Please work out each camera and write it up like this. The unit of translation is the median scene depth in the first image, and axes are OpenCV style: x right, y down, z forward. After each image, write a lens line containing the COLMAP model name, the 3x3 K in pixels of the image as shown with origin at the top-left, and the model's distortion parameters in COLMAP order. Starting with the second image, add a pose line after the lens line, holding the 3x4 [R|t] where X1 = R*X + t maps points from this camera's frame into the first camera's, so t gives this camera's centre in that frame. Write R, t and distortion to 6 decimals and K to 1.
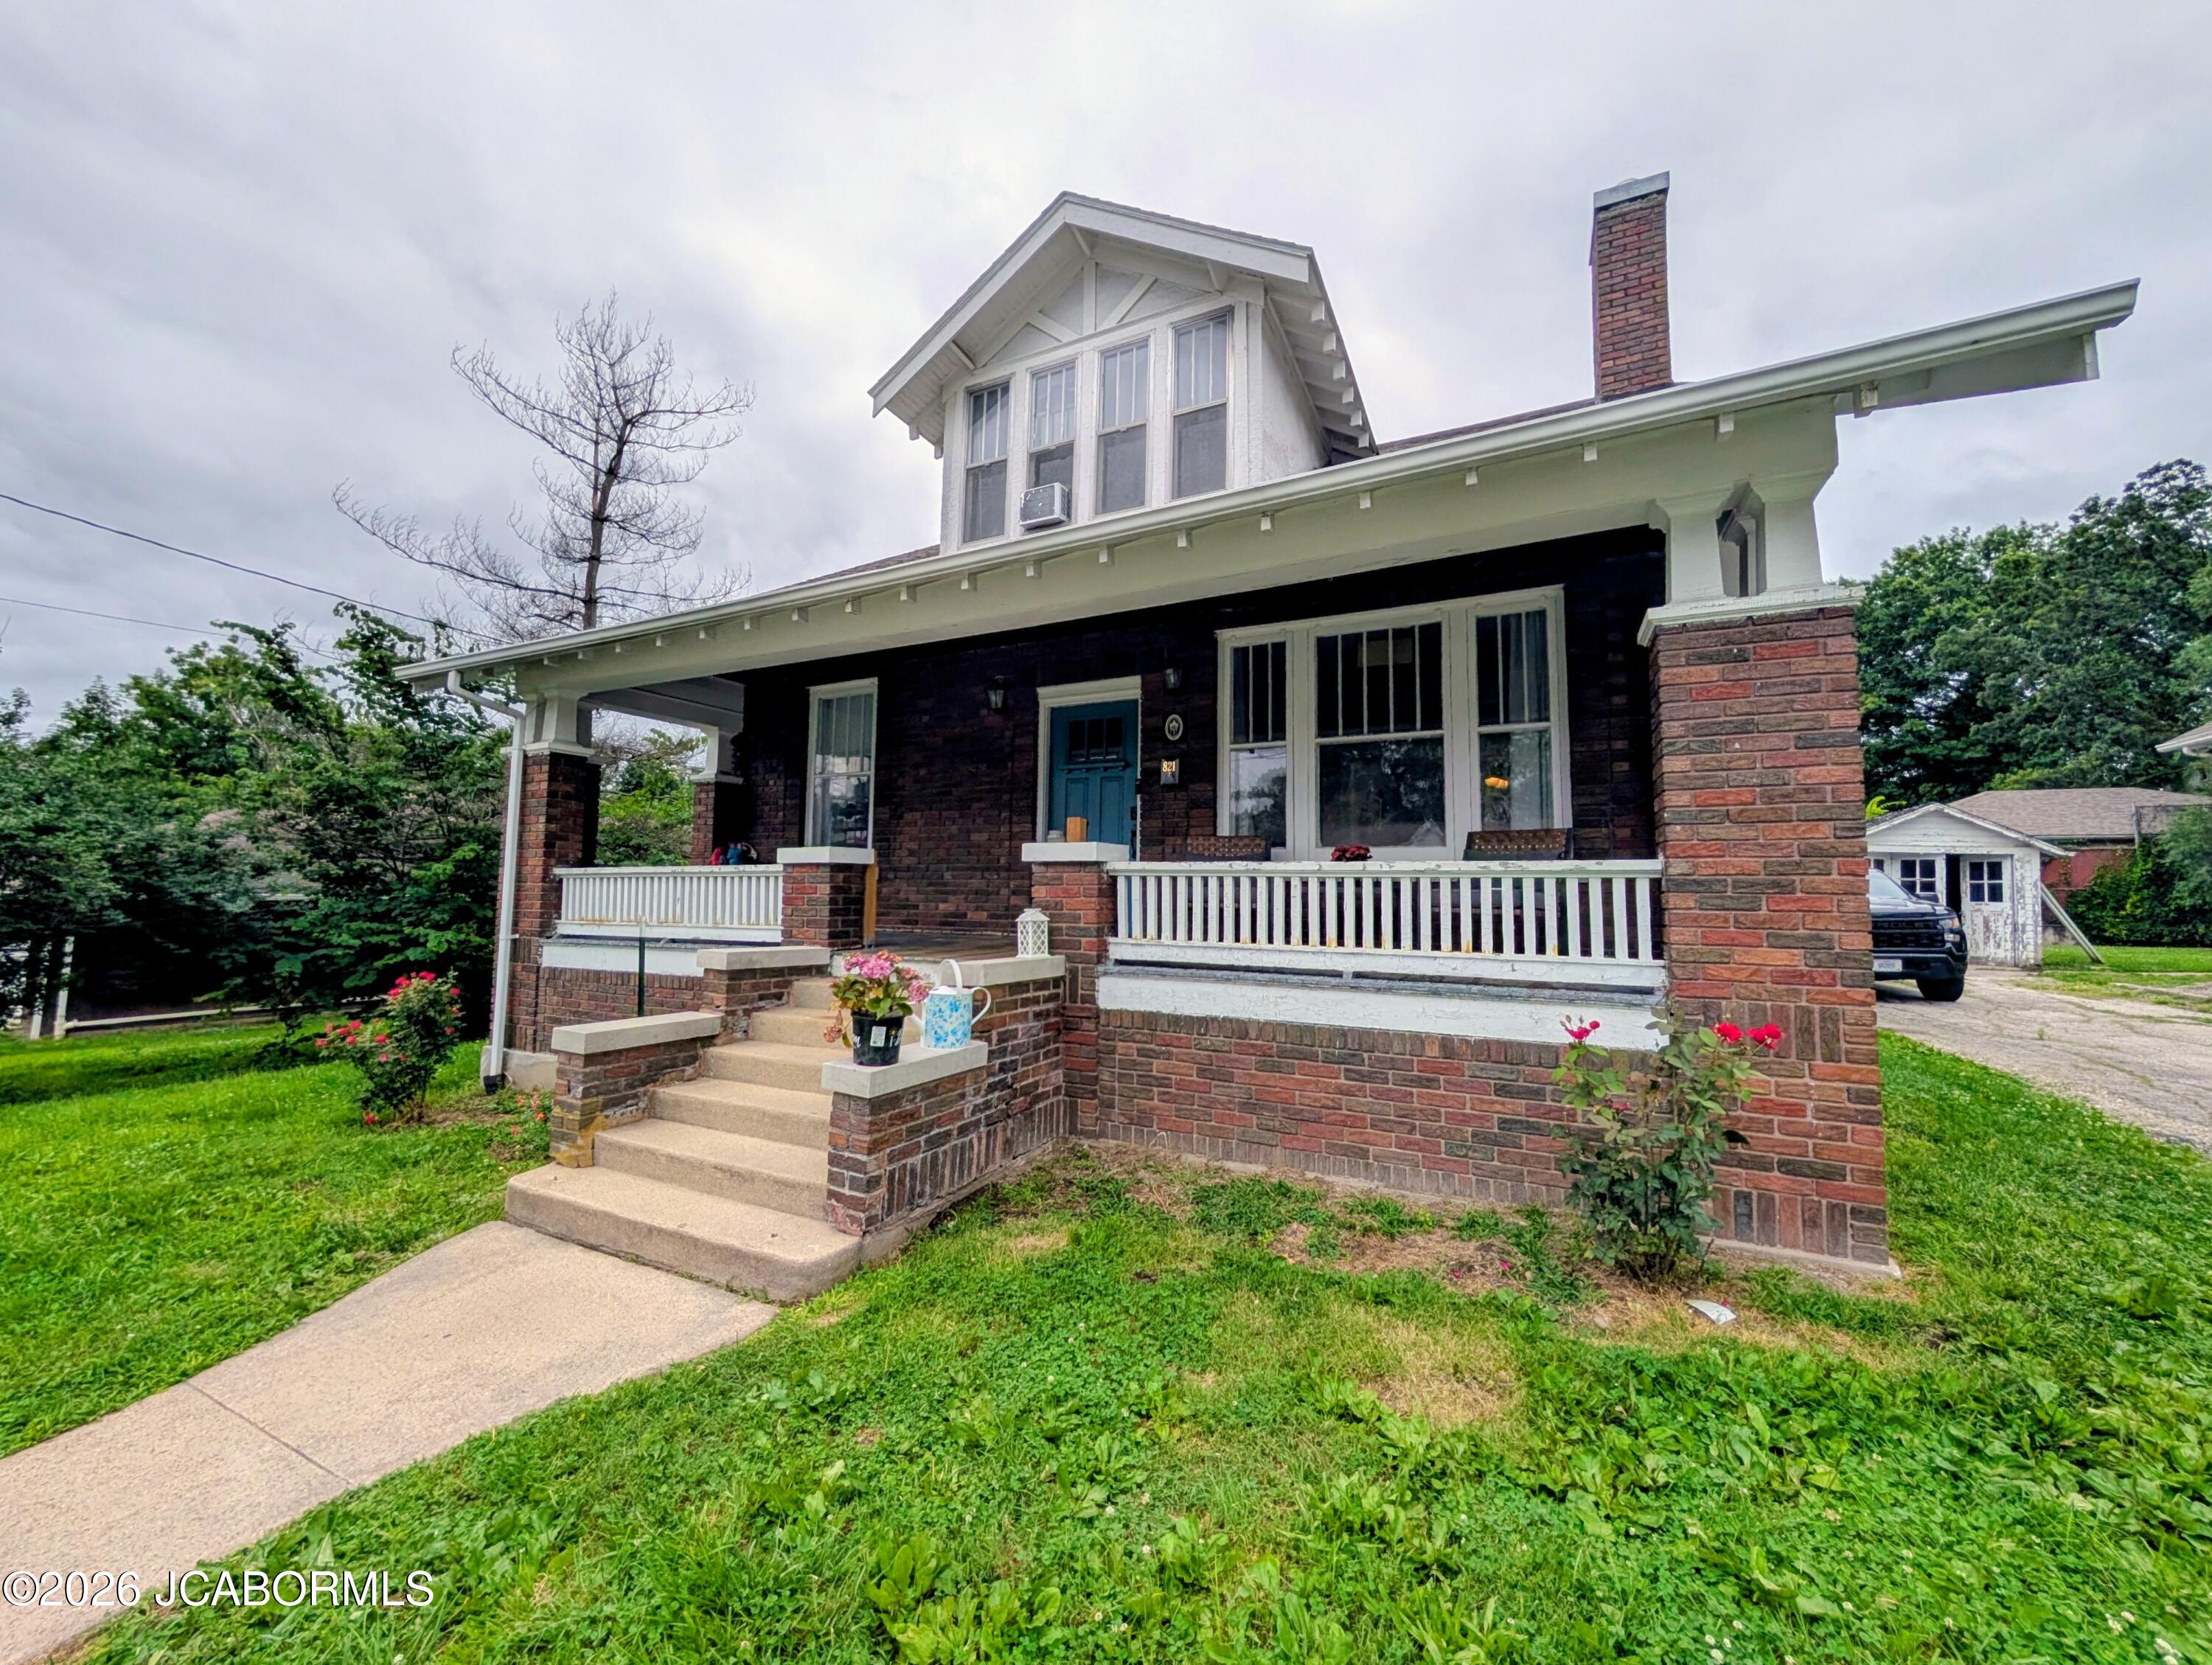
lens RADIAL K [[846.6, 0, 1103.8], [0, 846.6, 827.5], [0, 0, 1]] dist [0.000587, 0.000125]
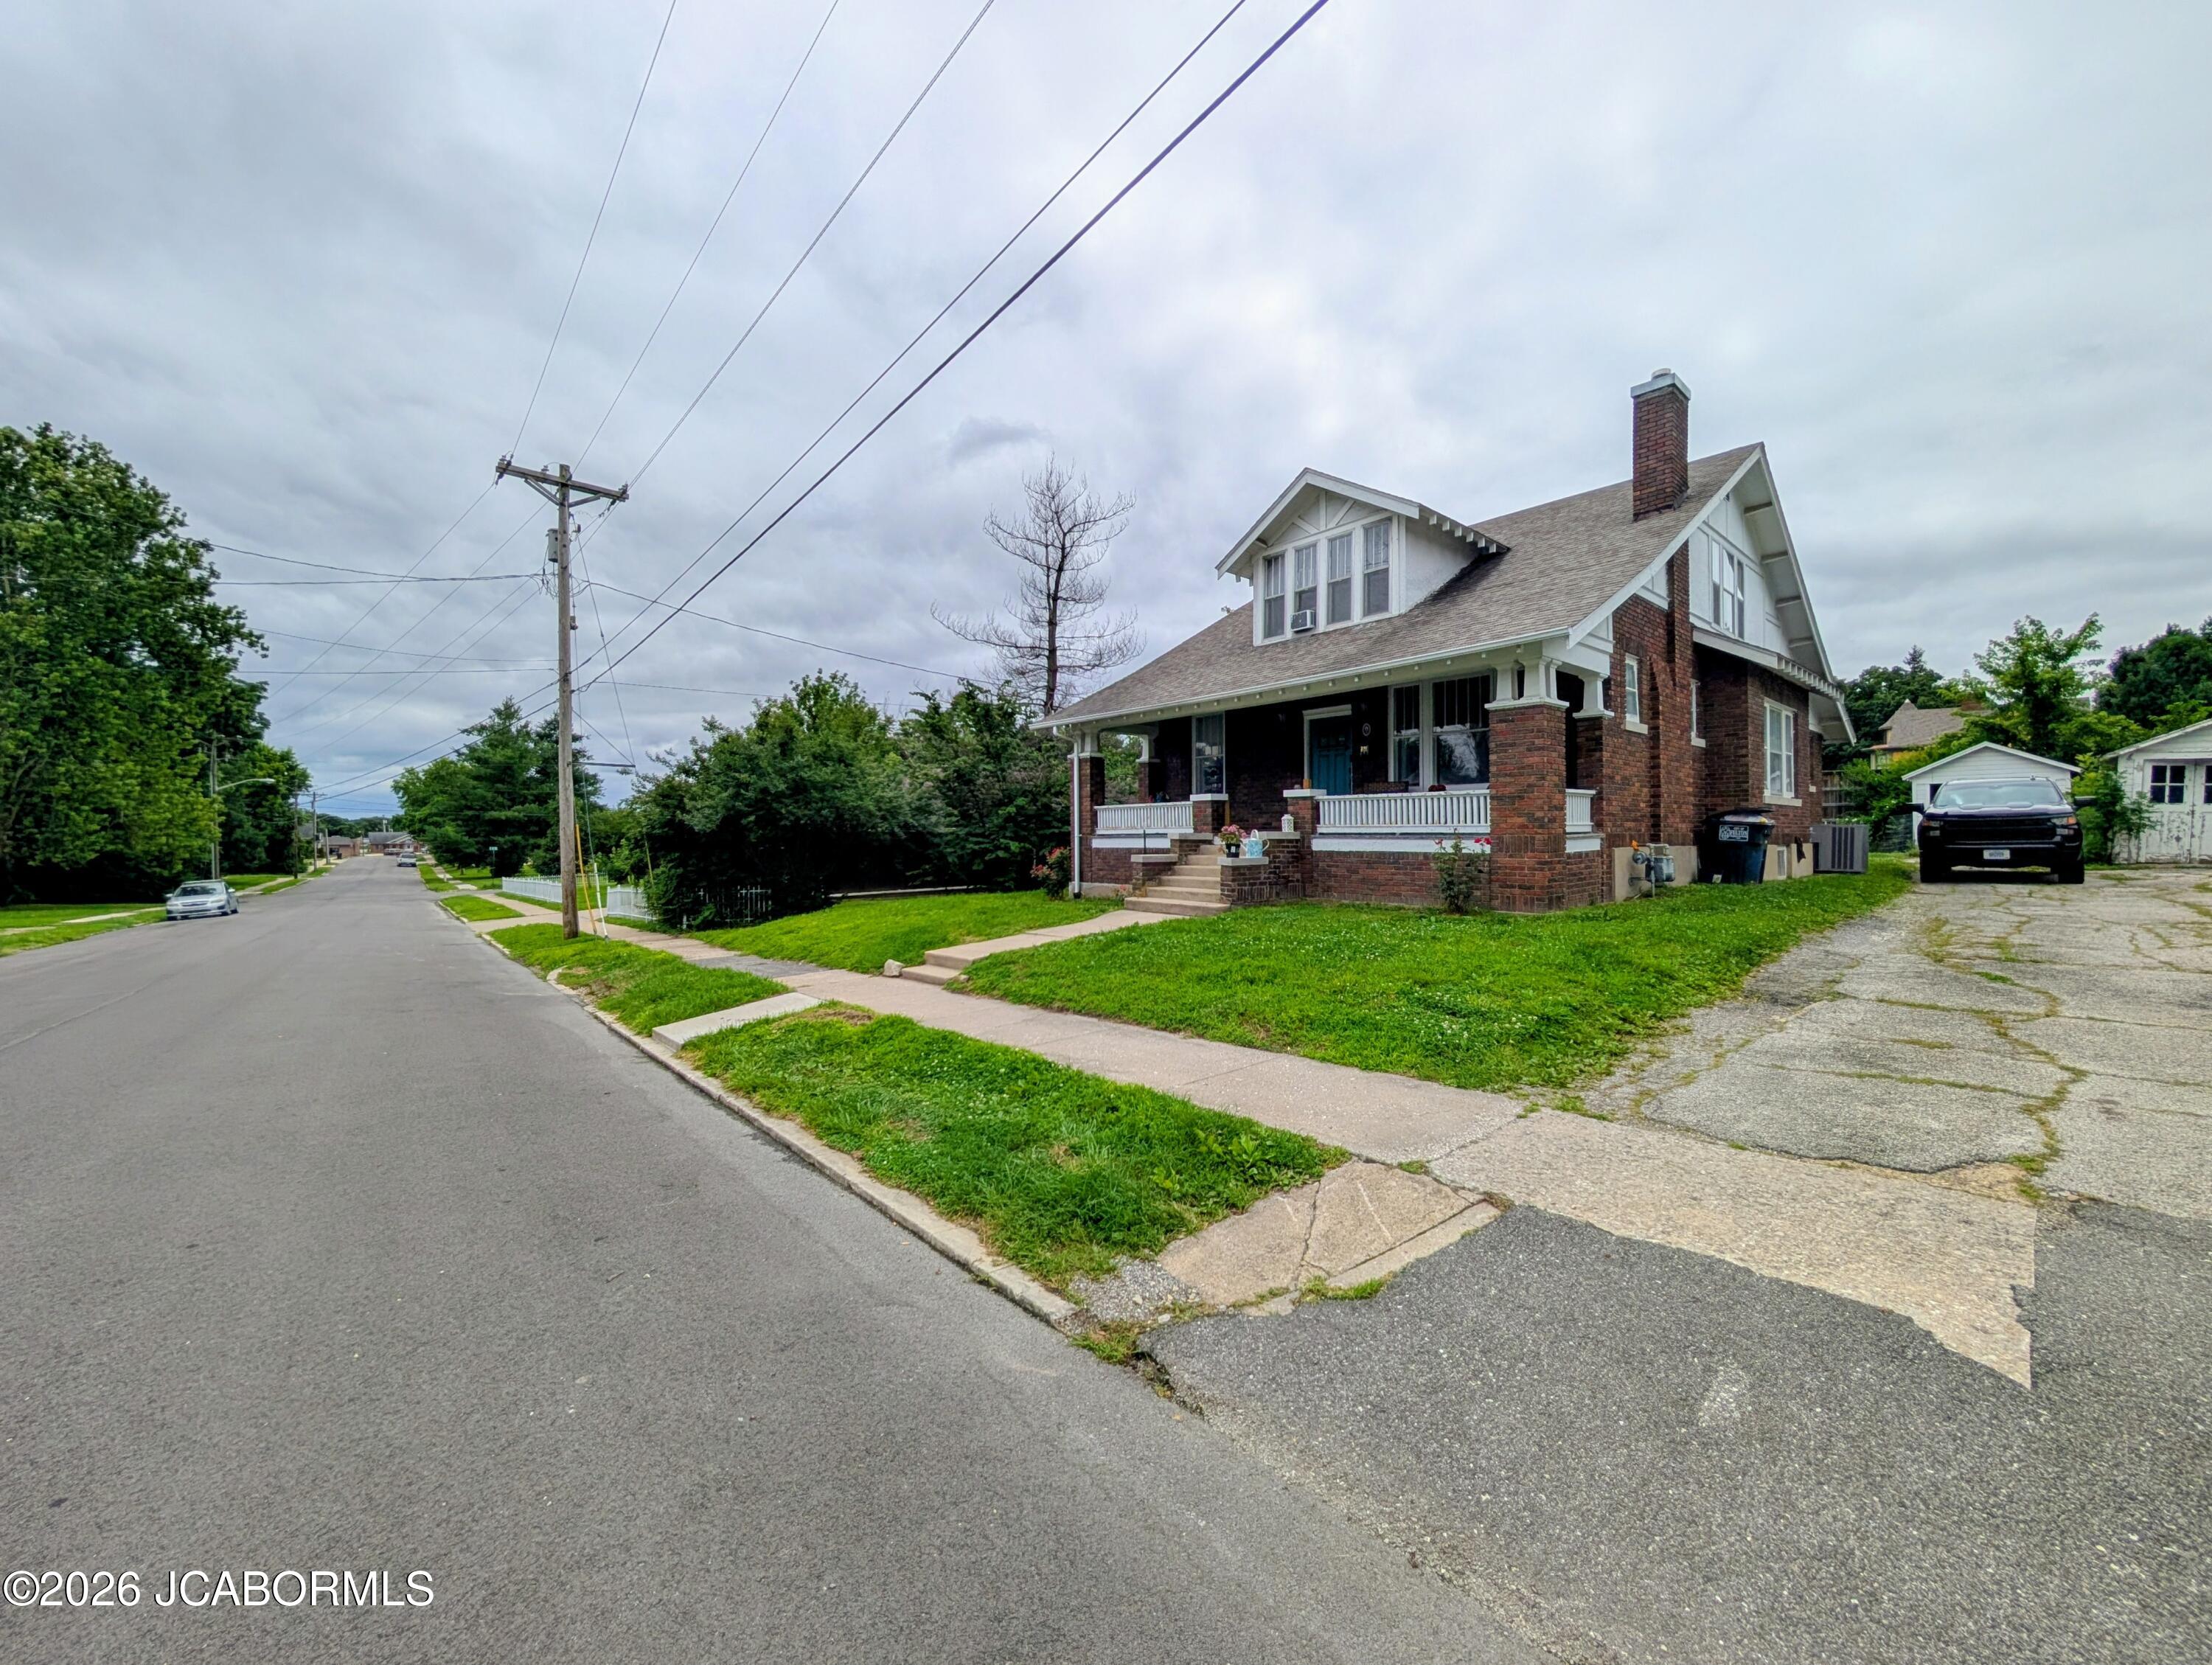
lens RADIAL K [[846.6, 0, 1103.8], [0, 846.6, 827.5], [0, 0, 1]] dist [0.000587, 0.000125]
pose [[0.920821, -0.018936, -0.389526, 0.347788], [0.047974, 0.996734, 0.064956, -0.053525], [0.387024, -0.078500, 0.918722, -1.387212]]
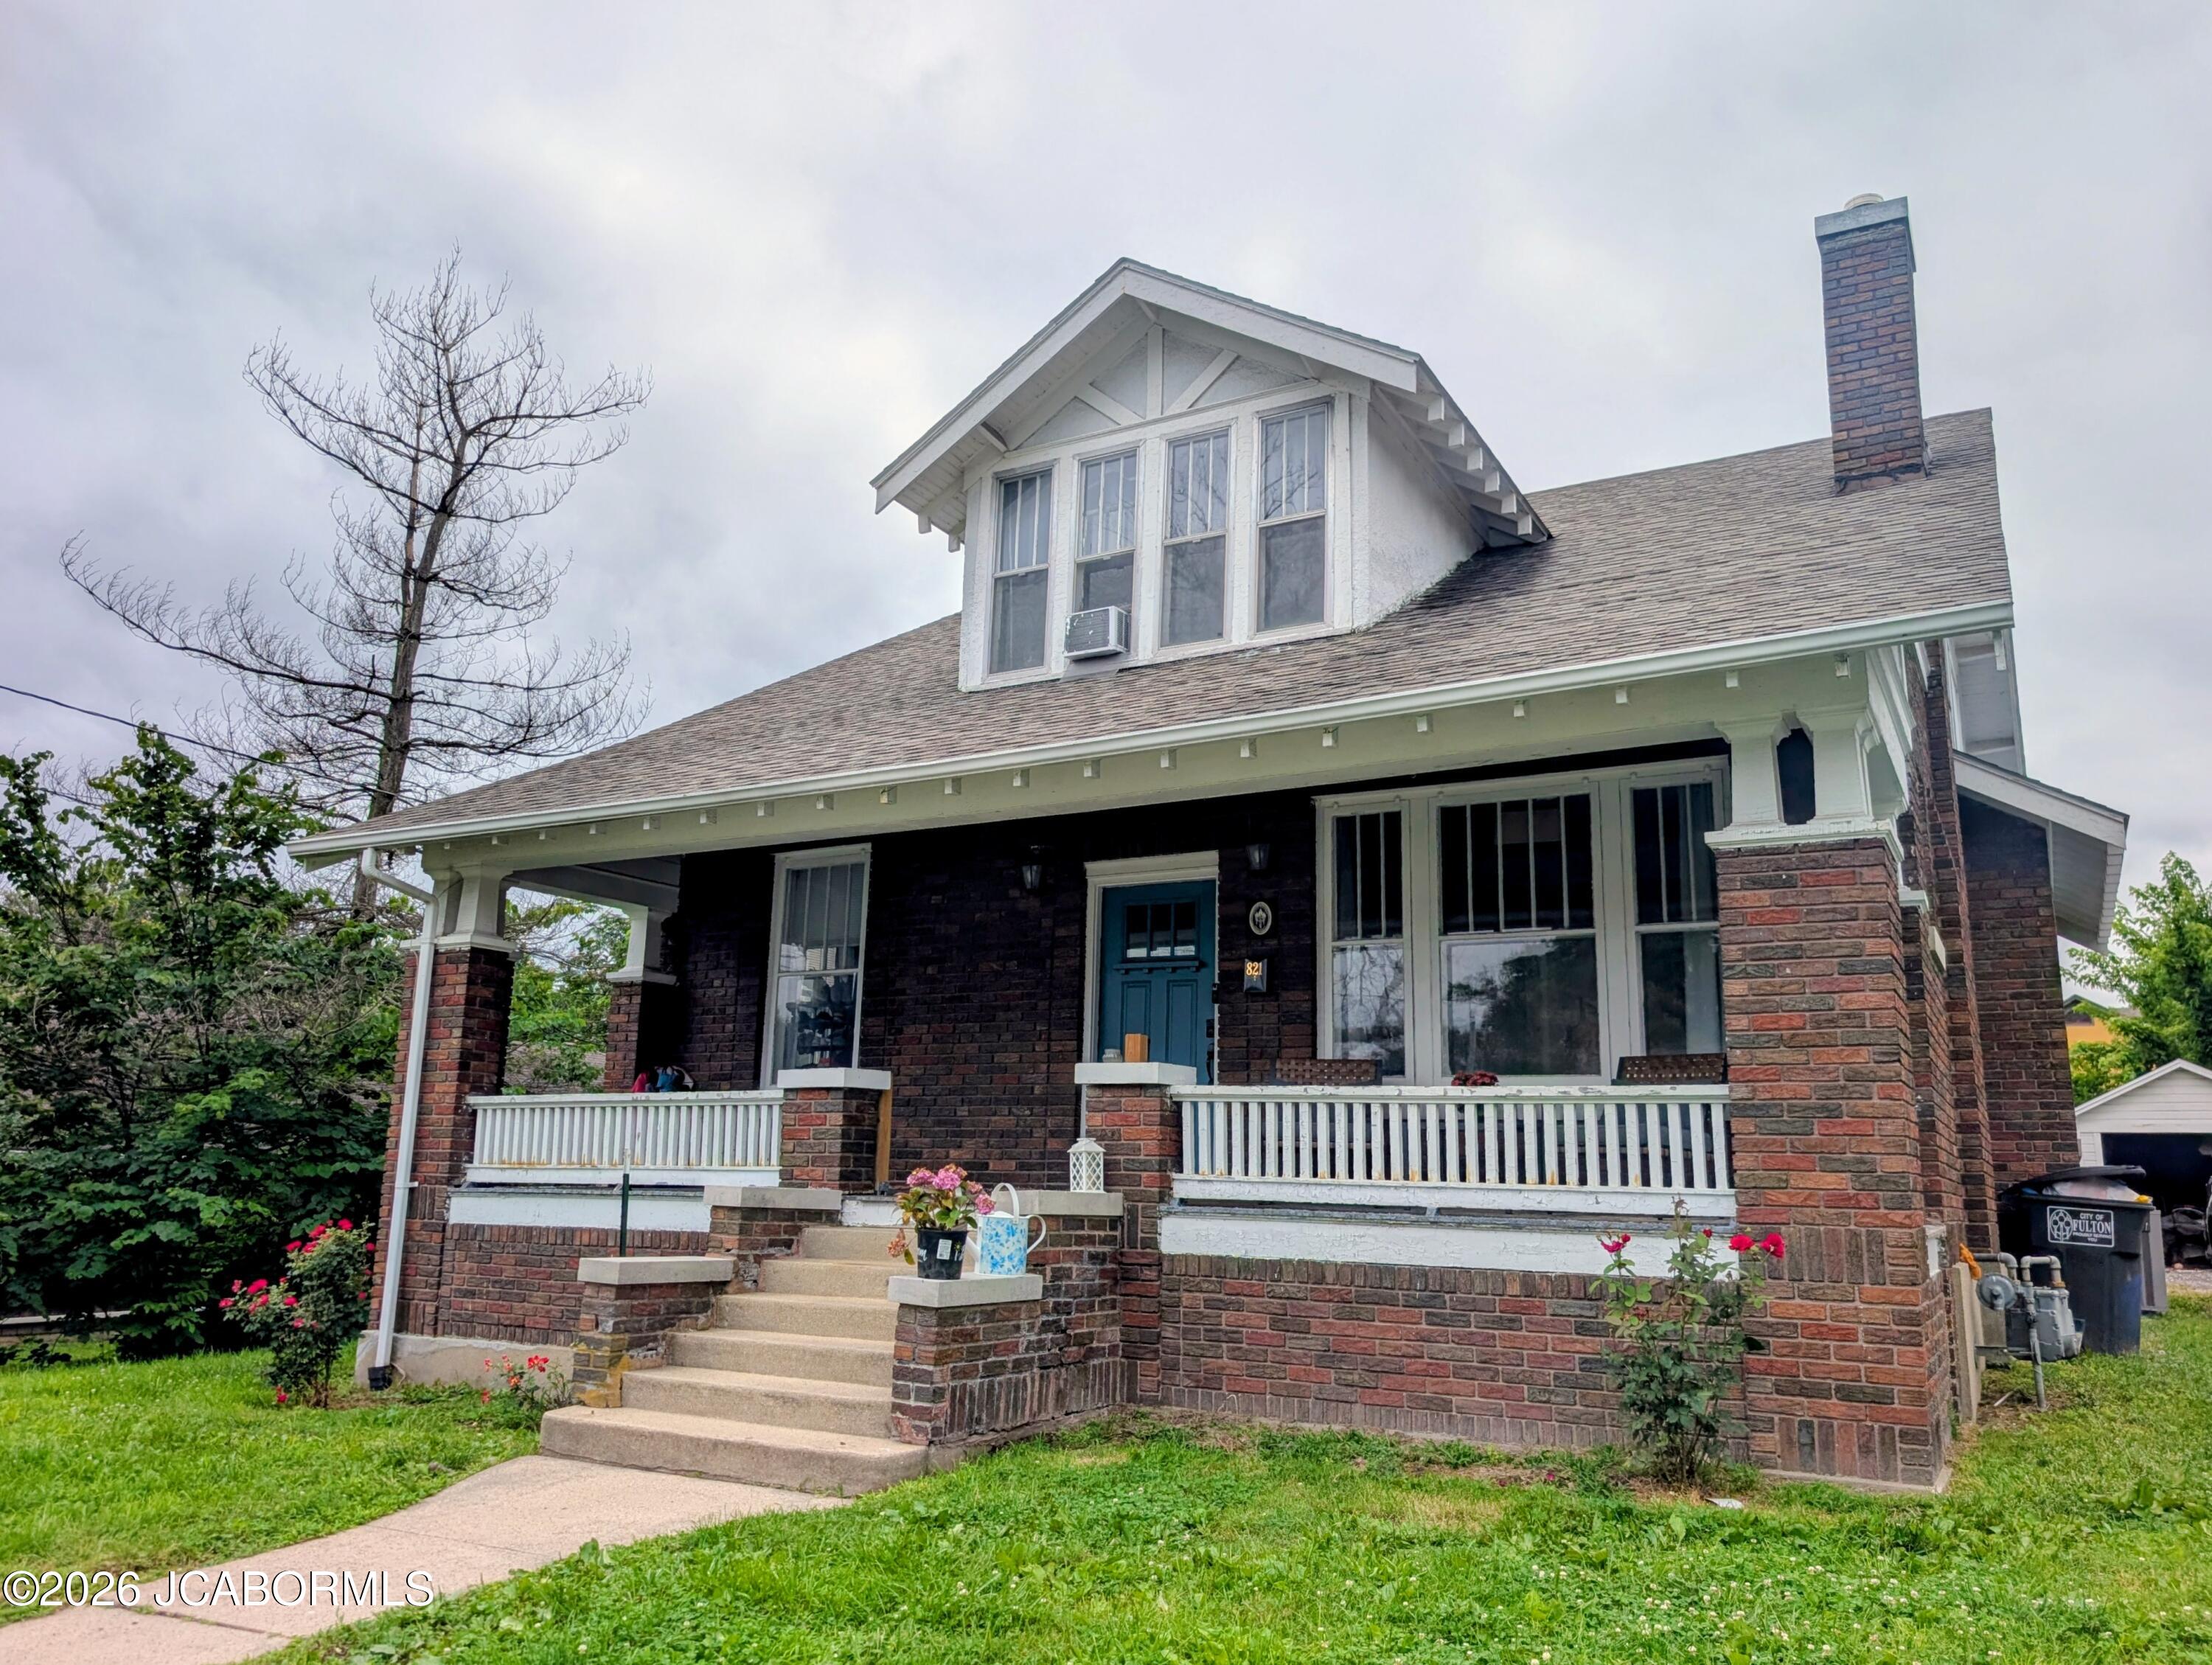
lens RADIAL K [[1641.8, 0, 1090.2], [0, 1641.8, 834.1], [0, 0, 1]] dist [0.049689, -0.075163]
pose [[0.998237, -0.000946, -0.059339, 0.018086], [-0.006737, 0.991603, -0.129145, 0.001614], [0.058963, 0.129317, 0.989849, -0.613007]]
